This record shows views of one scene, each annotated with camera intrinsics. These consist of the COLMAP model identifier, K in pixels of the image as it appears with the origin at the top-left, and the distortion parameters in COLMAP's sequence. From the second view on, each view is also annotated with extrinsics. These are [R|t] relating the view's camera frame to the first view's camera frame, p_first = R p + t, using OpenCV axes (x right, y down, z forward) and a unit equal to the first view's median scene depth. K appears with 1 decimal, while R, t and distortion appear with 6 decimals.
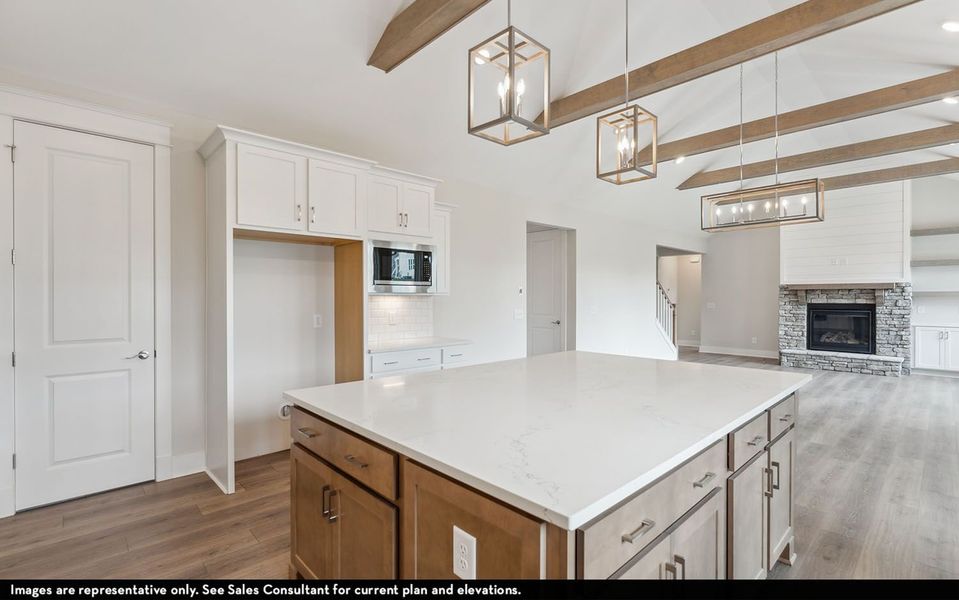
lens RADIAL K [[445.5, 0, 471.2], [0, 445.5, 298.8], [0, 0, 1]] dist [-0.005507, 0.001780]
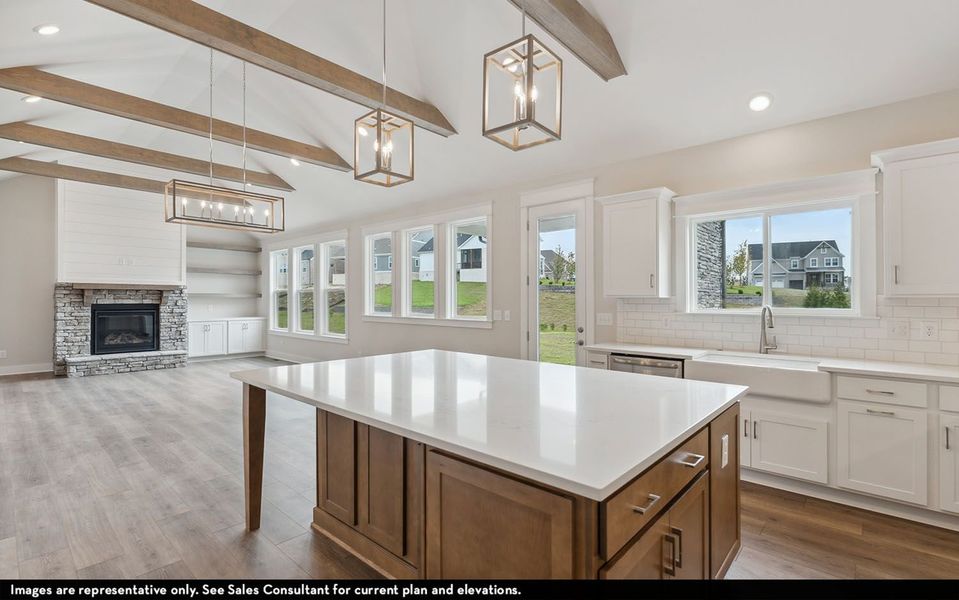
lens RADIAL K [[445.5, 0, 485.6], [0, 445.5, 298.9], [0, 0, 1]] dist [-0.005507, 0.001780]
pose [[-0.096103, 0.000725, 0.995371, -0.247513], [0.001291, 0.999999, -0.000604, 0.000836], [-0.995371, 0.001227, -0.096104, 0.310221]]
